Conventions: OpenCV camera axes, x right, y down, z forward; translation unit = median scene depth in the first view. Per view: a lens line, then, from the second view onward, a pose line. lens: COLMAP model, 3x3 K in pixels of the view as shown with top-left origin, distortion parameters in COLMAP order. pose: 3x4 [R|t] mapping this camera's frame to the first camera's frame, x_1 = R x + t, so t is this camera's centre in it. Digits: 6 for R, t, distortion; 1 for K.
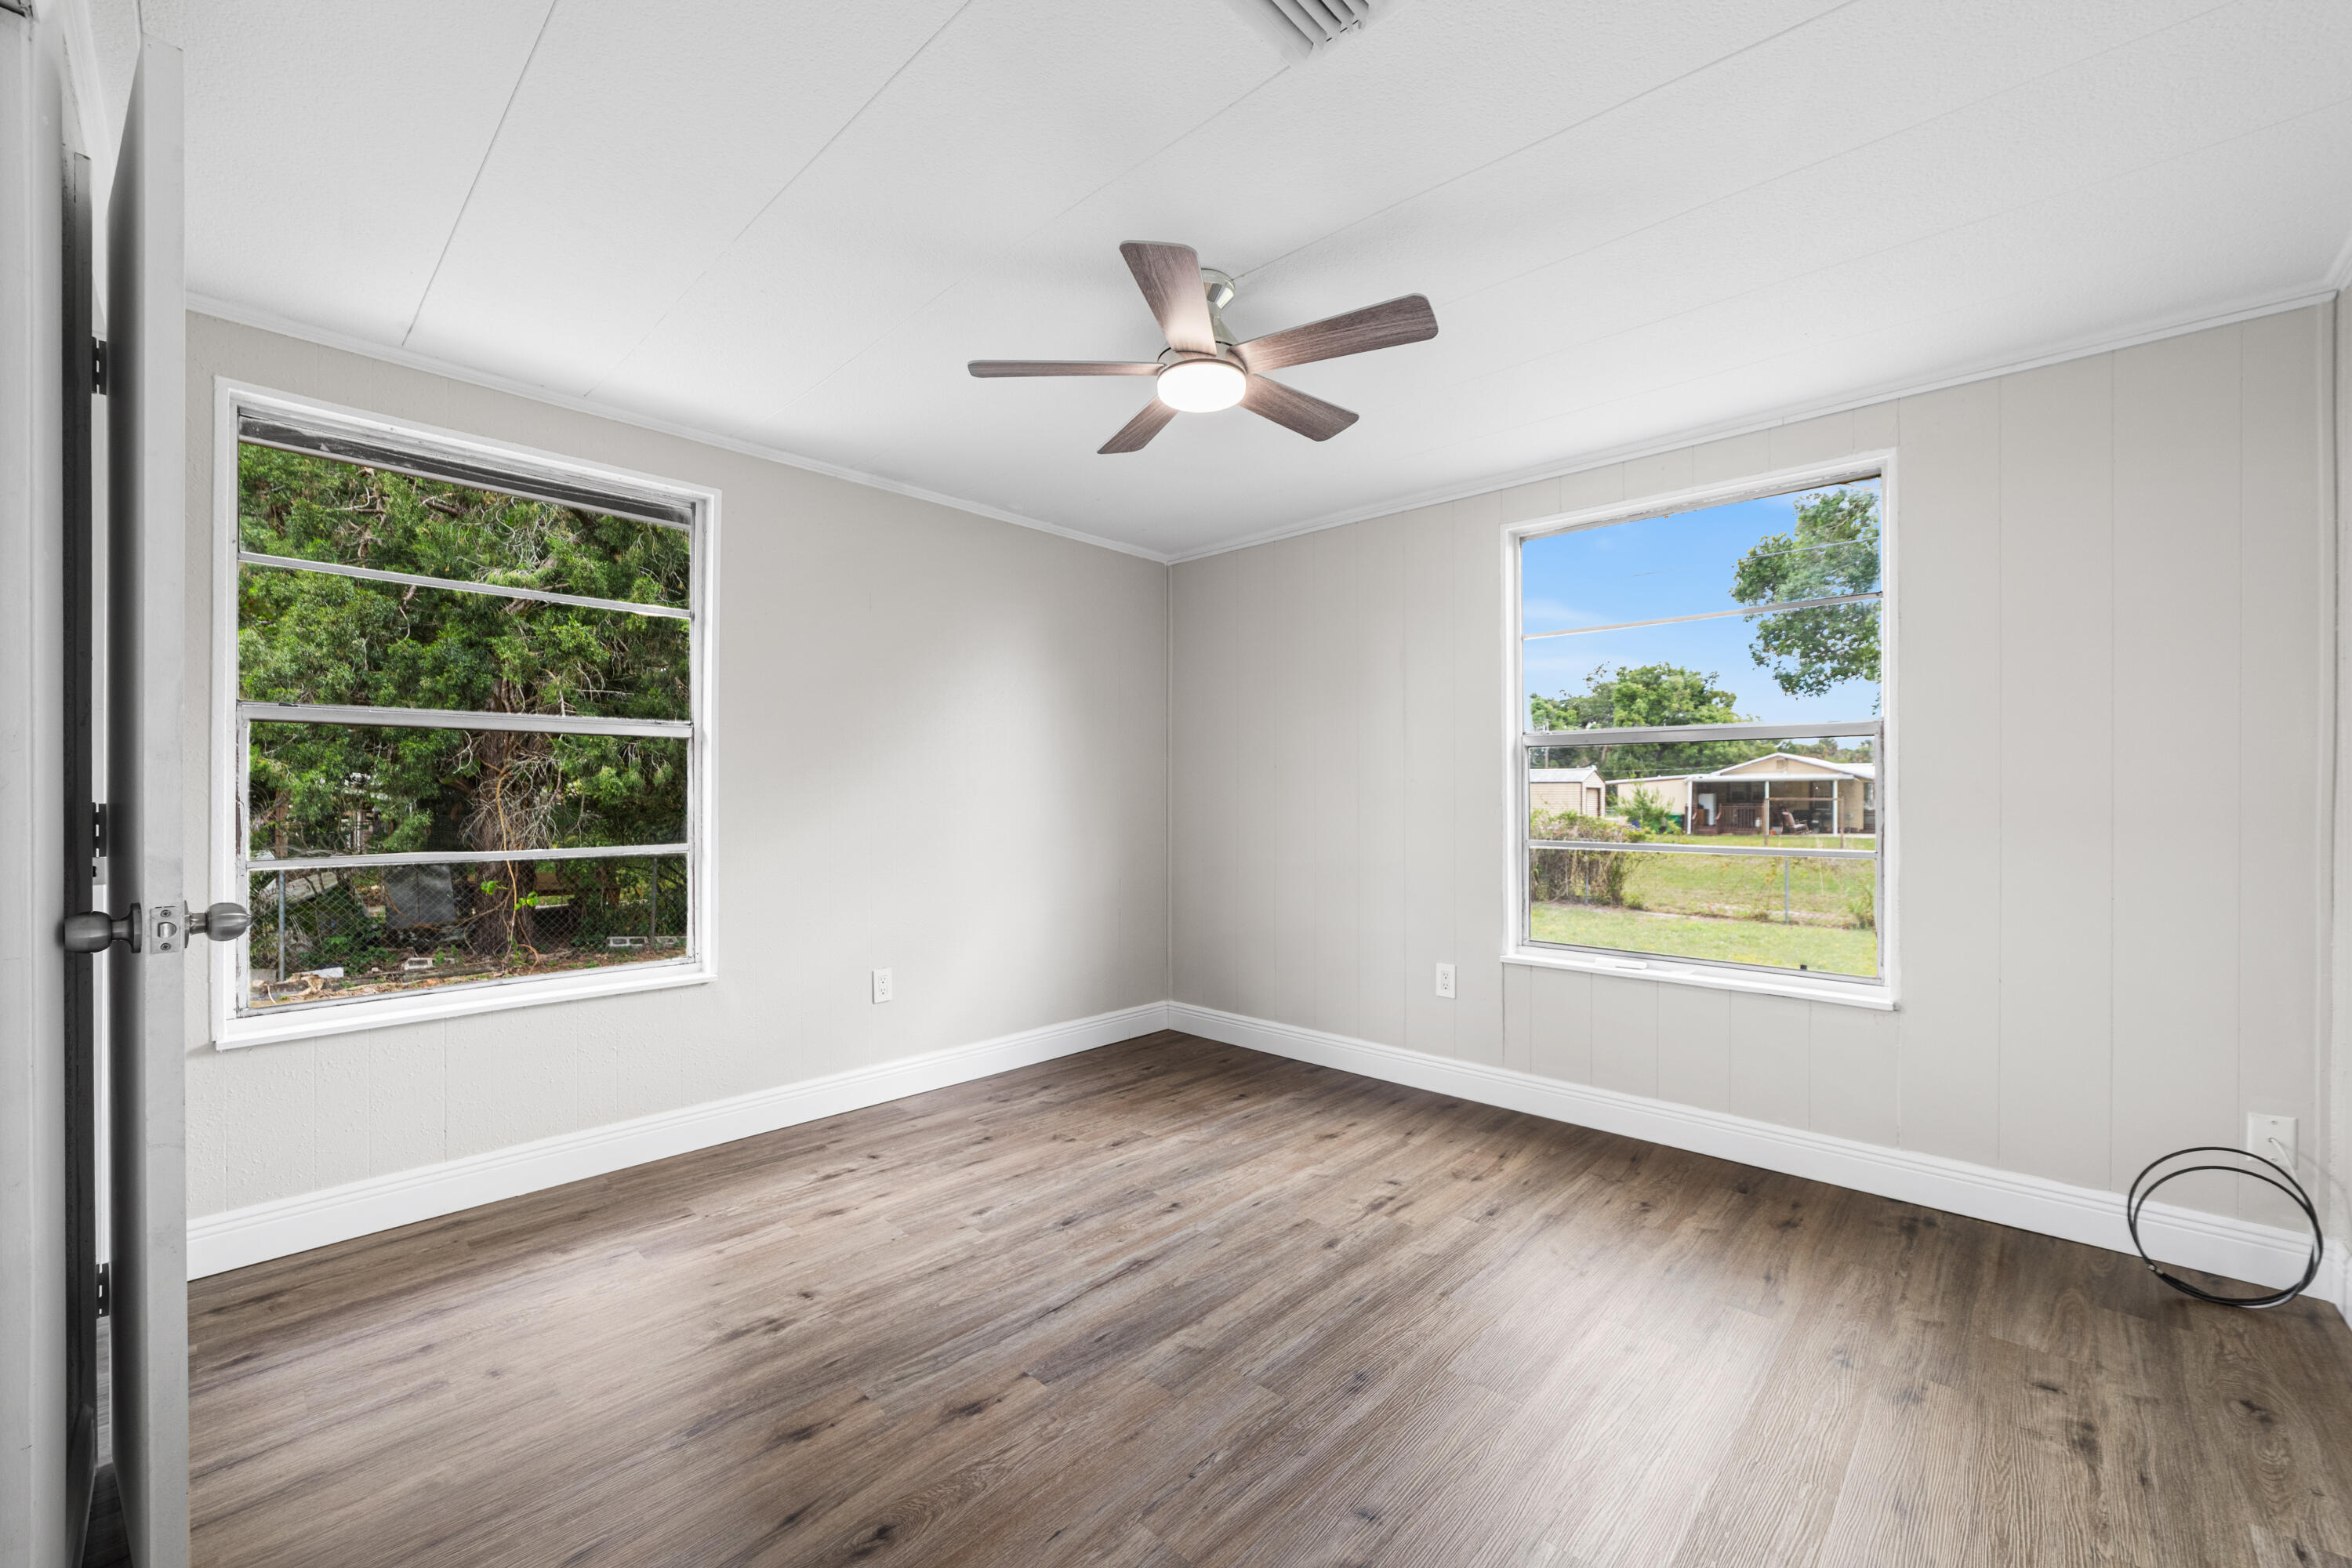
lens RADIAL K [[932.3, 0, 1166.7], [0, 932.3, 794.1], [0, 0, 1]] dist [-0.012909, 0.001592]
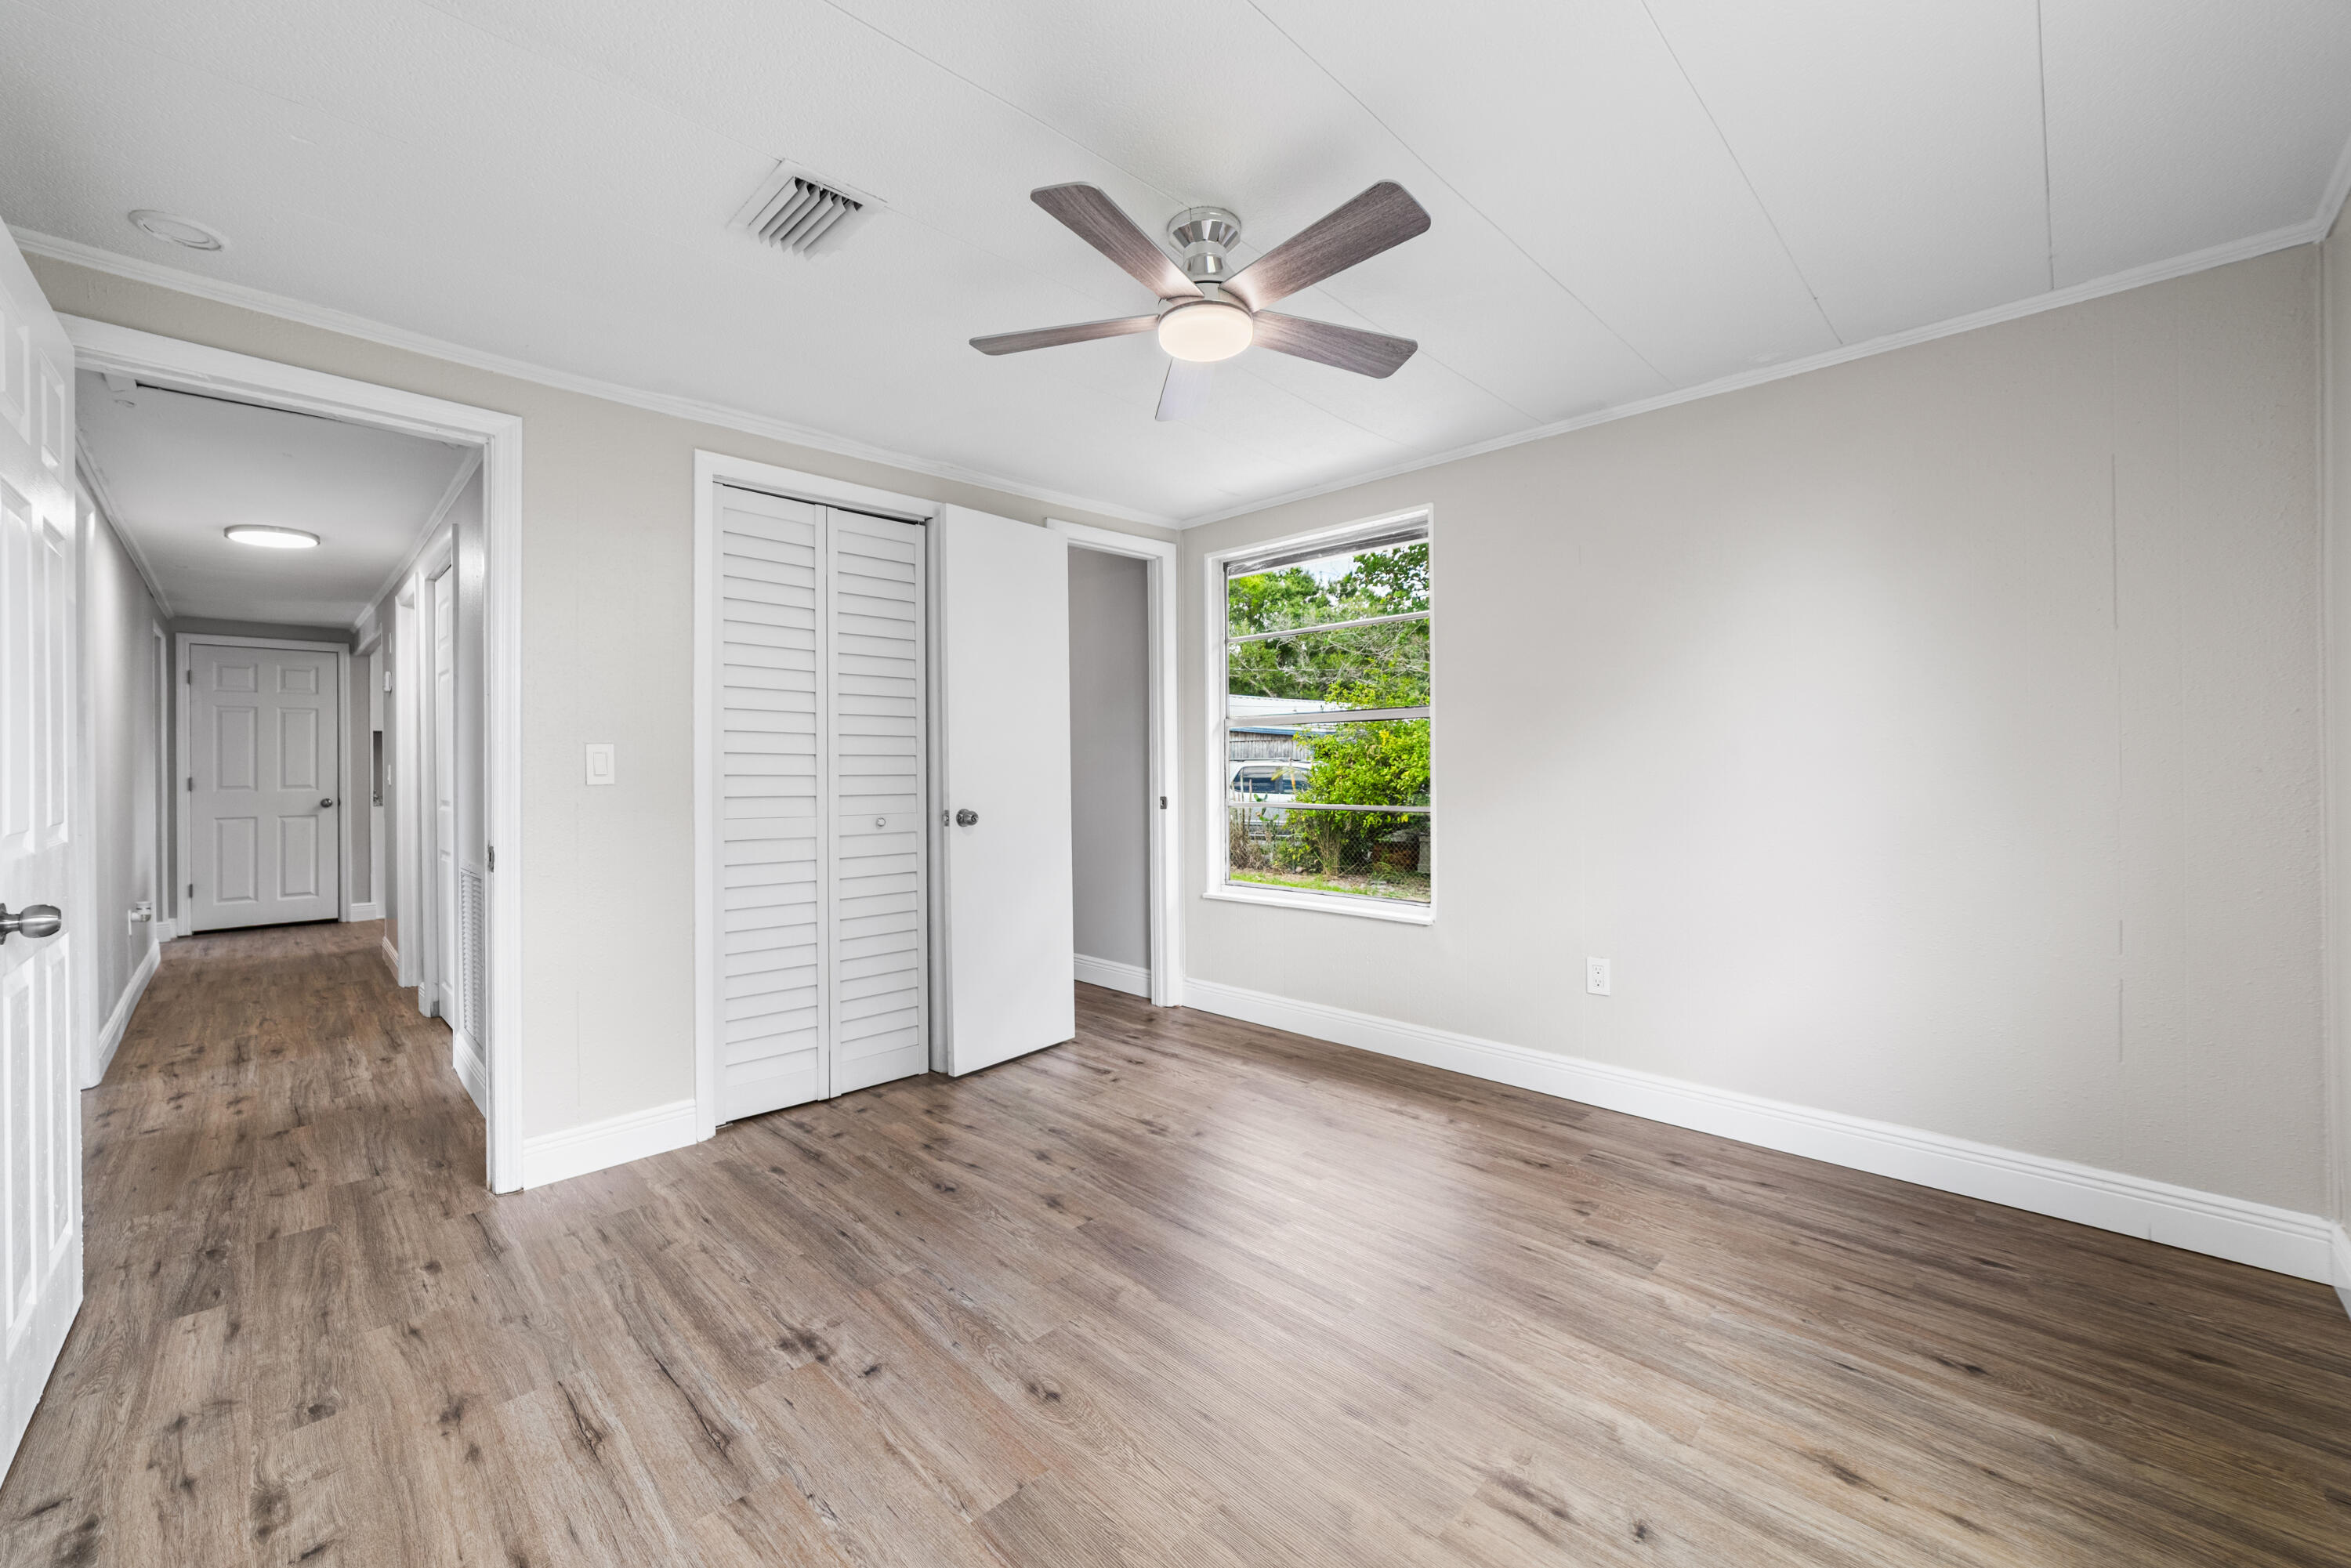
lens RADIAL K [[931.9, 0, 1170.9], [0, 931.9, 770.3], [0, 0, 1]] dist [-0.012909, 0.001592]
pose [[-0.026922, -0.002098, -0.999635, 0.694089], [0.009323, 0.999954, -0.002350, 0.005460], [0.999594, -0.009383, -0.026902, 0.707411]]
